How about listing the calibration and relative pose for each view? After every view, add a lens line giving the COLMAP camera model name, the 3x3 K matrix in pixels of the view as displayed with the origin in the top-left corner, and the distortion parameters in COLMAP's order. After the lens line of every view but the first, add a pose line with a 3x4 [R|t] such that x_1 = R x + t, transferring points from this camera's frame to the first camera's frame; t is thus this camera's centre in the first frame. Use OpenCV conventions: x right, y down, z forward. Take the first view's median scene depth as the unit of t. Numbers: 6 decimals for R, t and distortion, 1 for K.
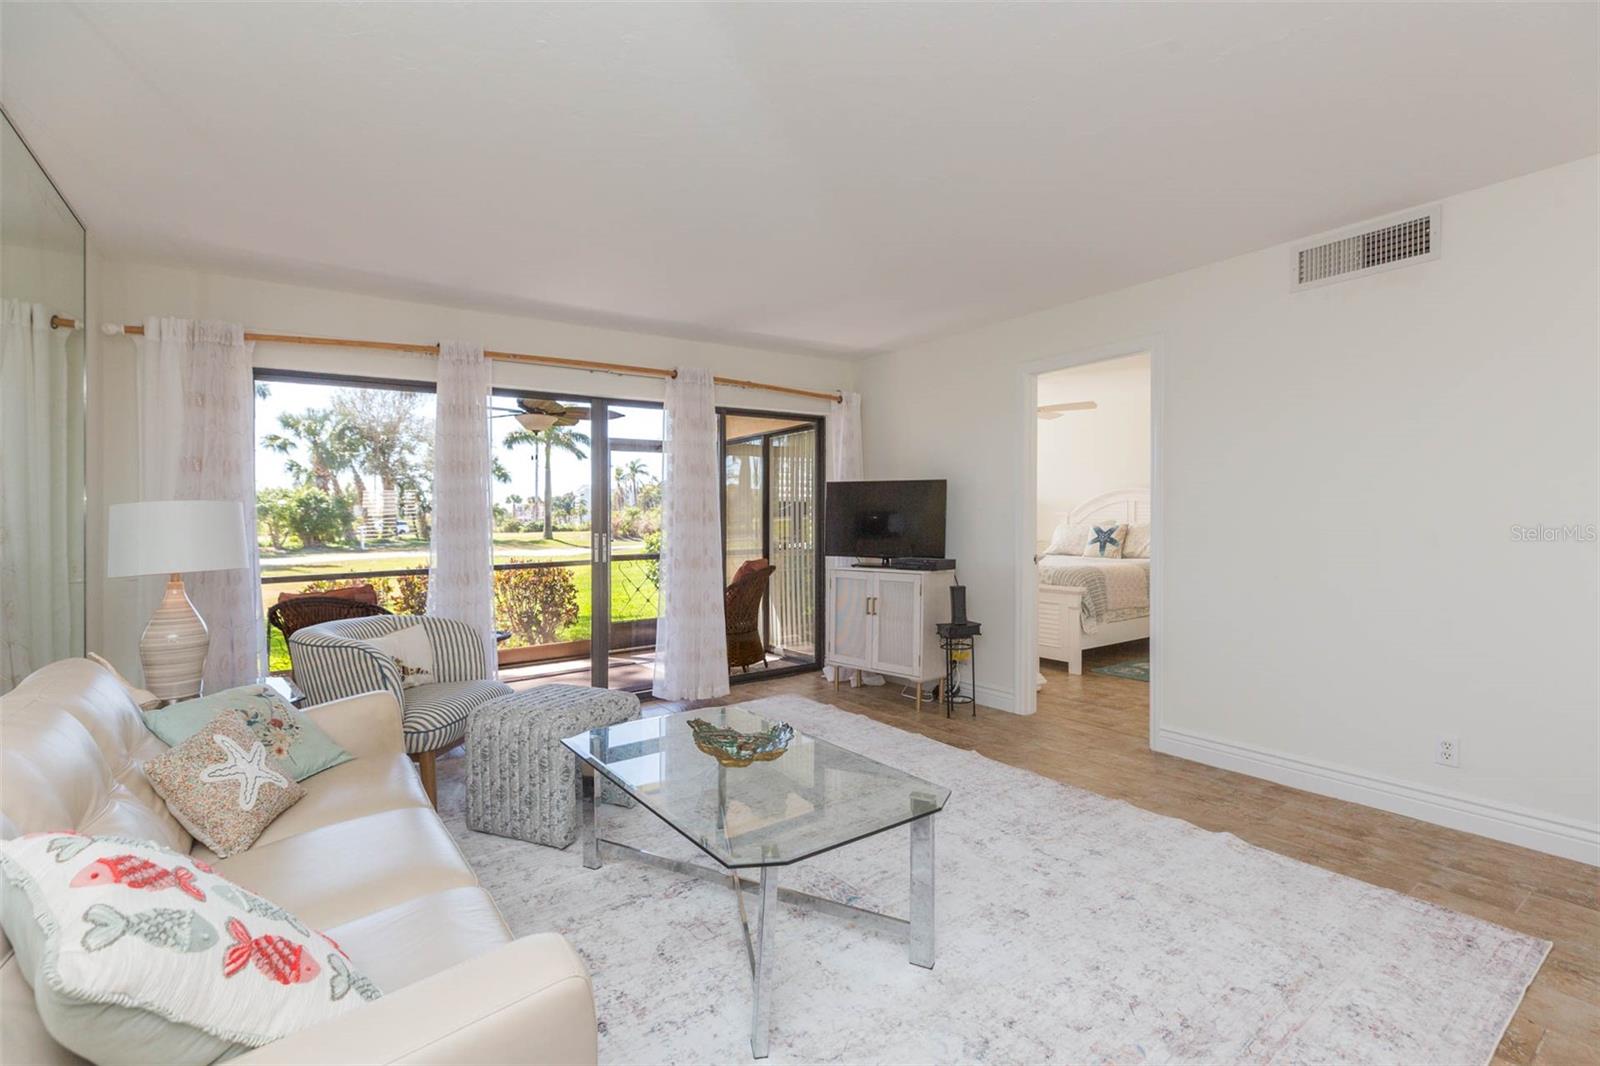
lens RADIAL K [[722.0, 0, 803.8], [0, 722.0, 524.3], [0, 0, 1]] dist [0.004900, 0.000222]
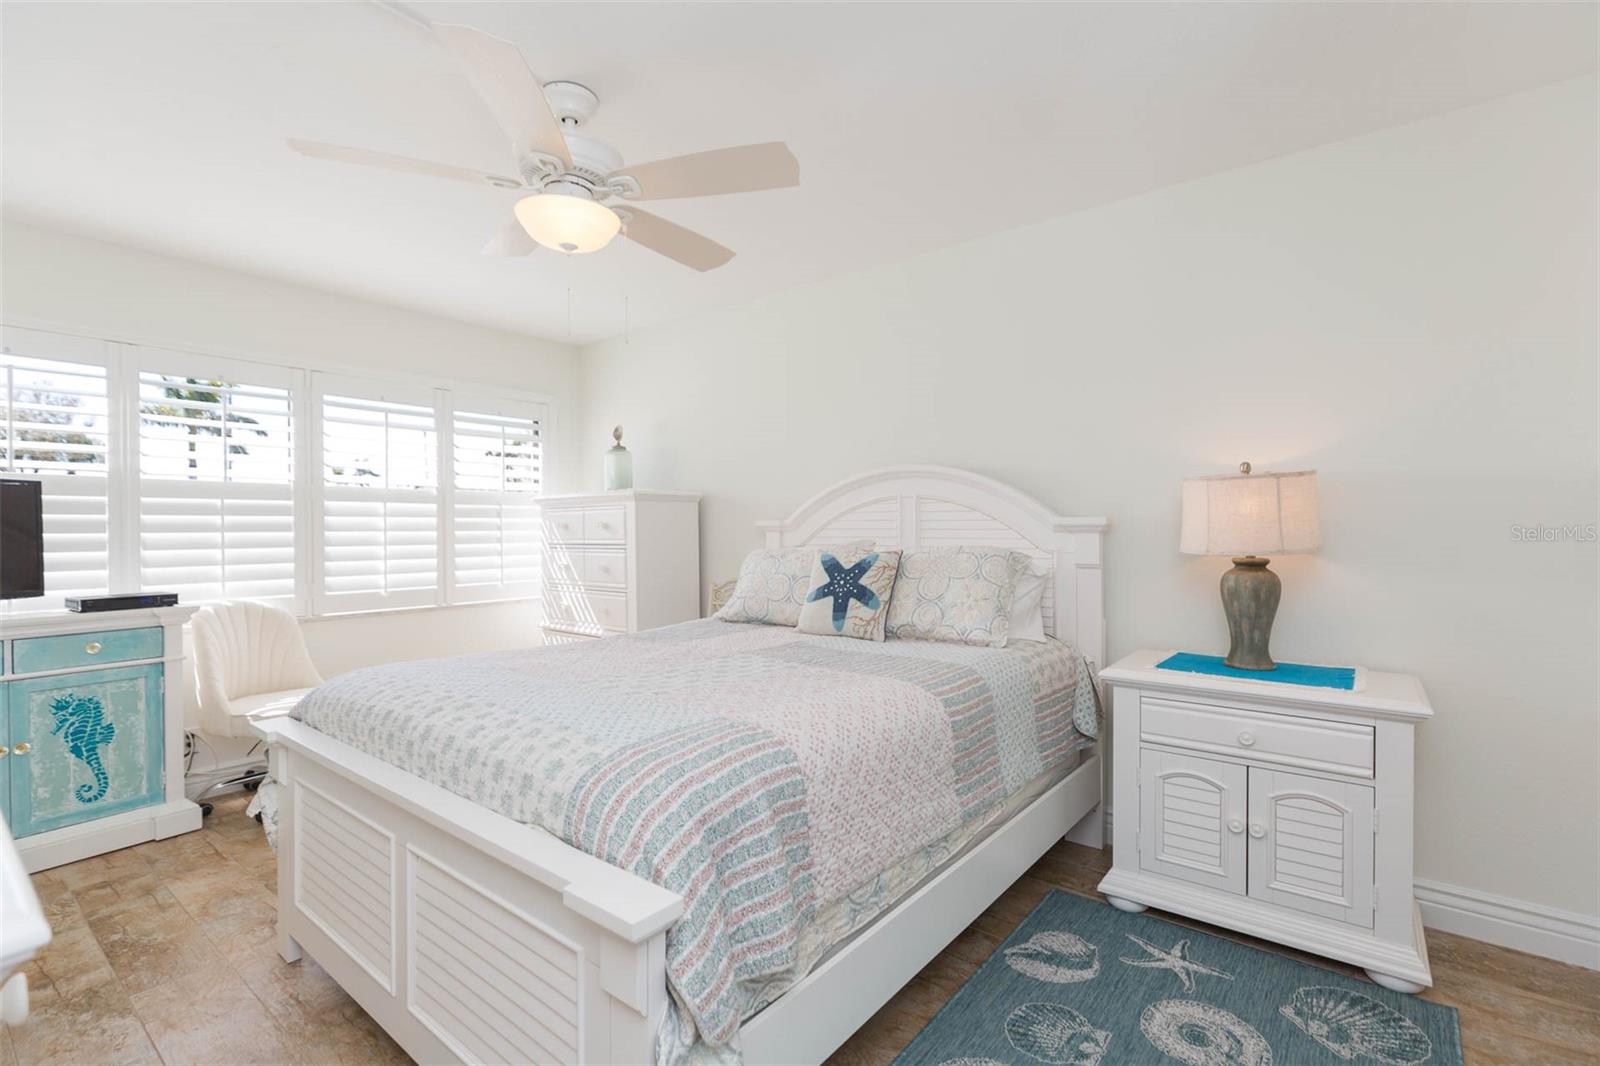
lens RADIAL K [[718.4, 0, 802.3], [0, 718.4, 529.8], [0, 0, 1]] dist [0.001687, -0.000097]
pose [[0.963657, 0.013549, 0.266798, 0.450908], [-0.009957, 0.999841, -0.014814, -0.007647], [-0.266956, 0.011619, 0.963639, 0.984415]]
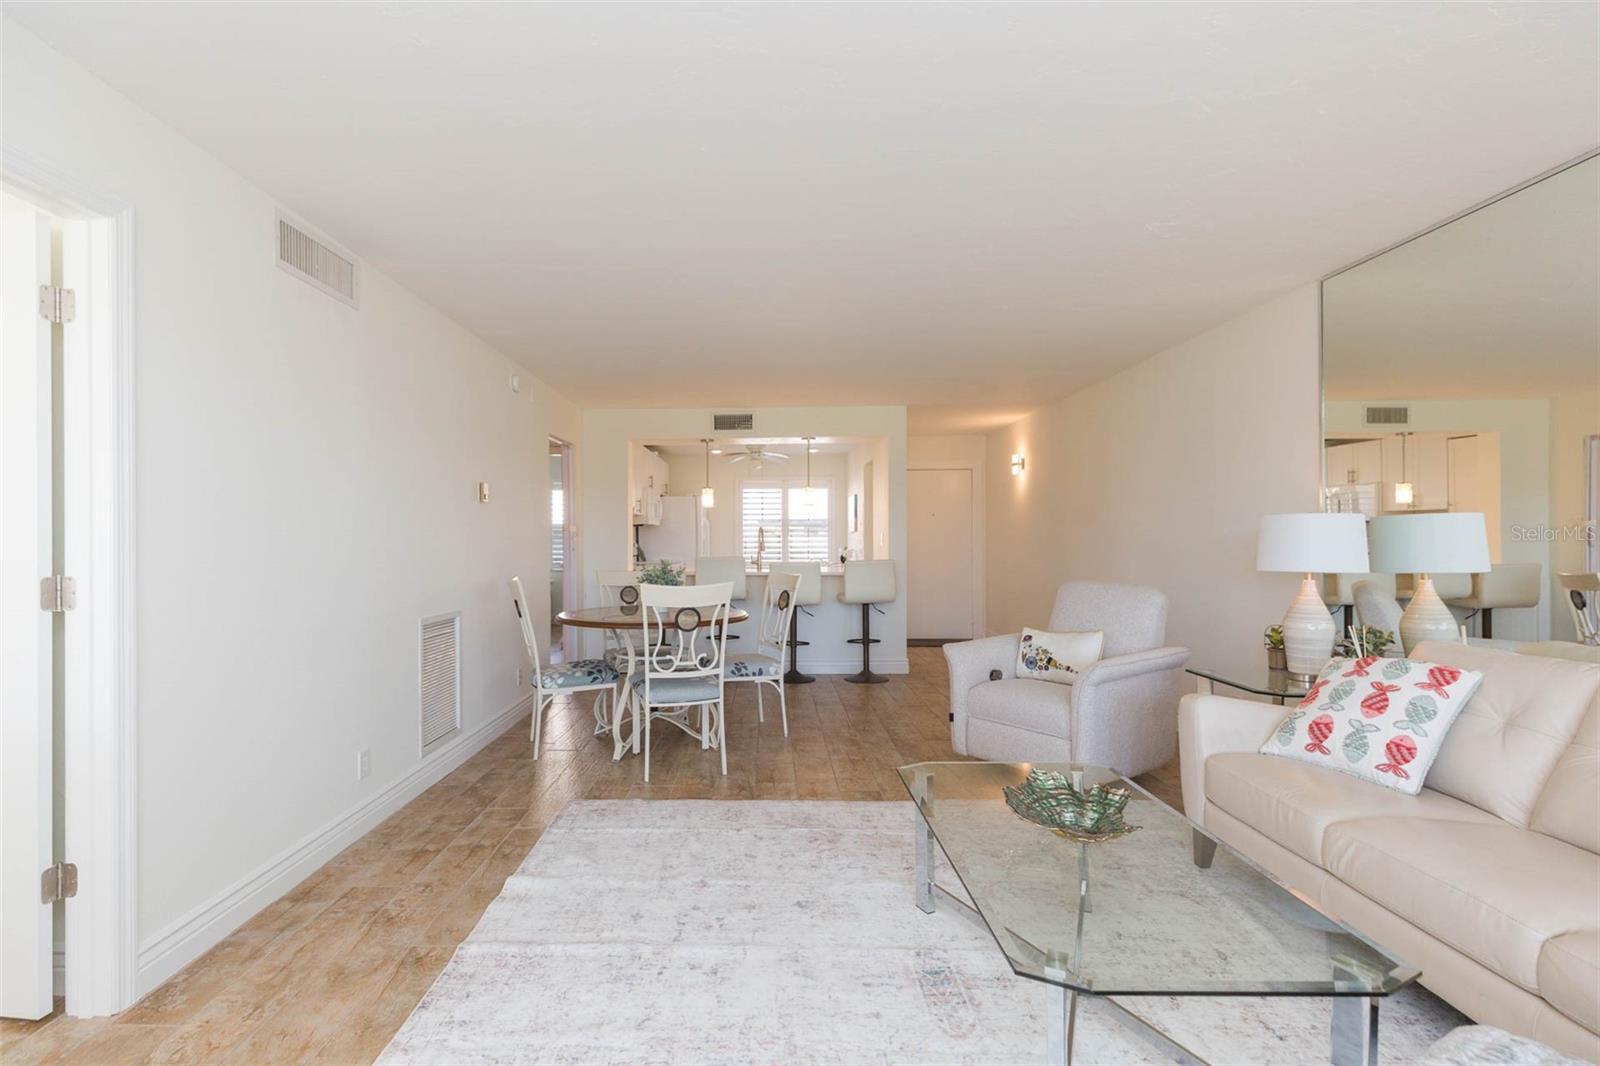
lens RADIAL K [[739.3, 0, 744.9], [0, 739.3, 501.3], [0, 0, 1]] dist [0.001331, -0.000130]
pose [[-0.795449, 0.047511, 0.604156, -0.162433], [0.022259, 0.998540, -0.049219, -0.009275], [-0.605612, -0.025703, -0.795345, 0.941750]]
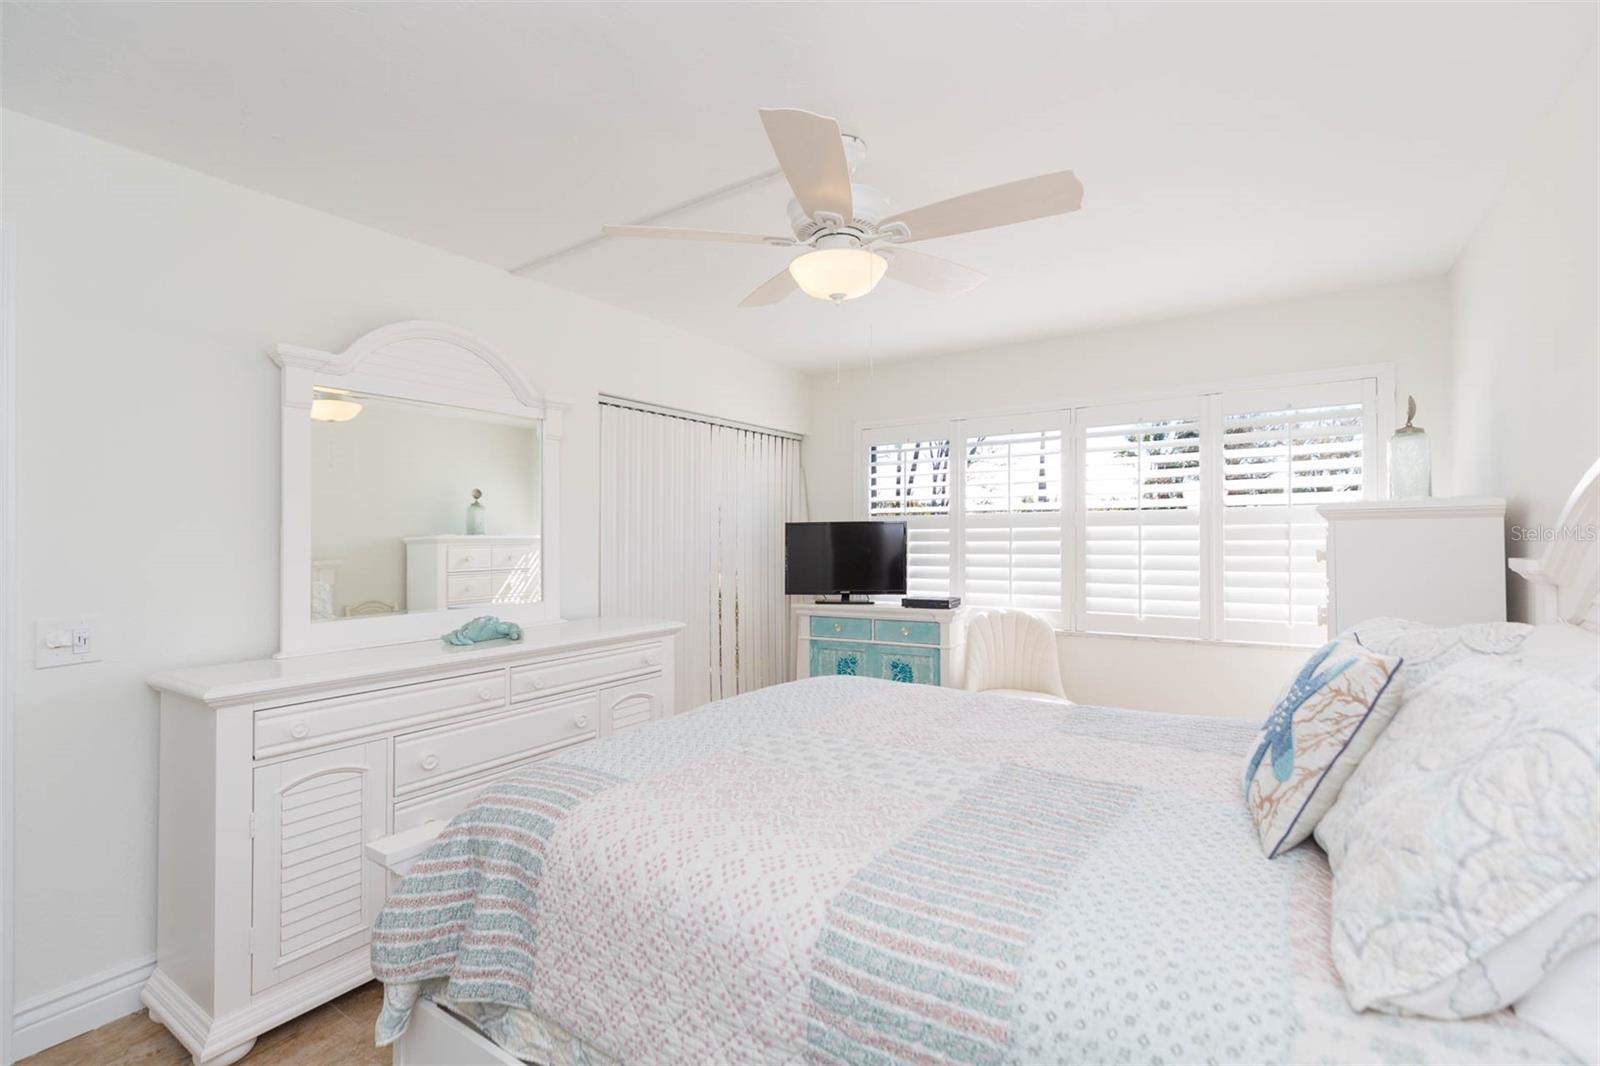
lens RADIAL K [[718.4, 0, 802.3], [0, 718.4, 529.8], [0, 0, 1]] dist [0.001687, -0.000097]
pose [[0.360398, 0.006211, -0.932778, 0.835753], [-0.008411, 0.999959, 0.003409, -0.042077], [0.932761, 0.006617, 0.360435, 1.265910]]
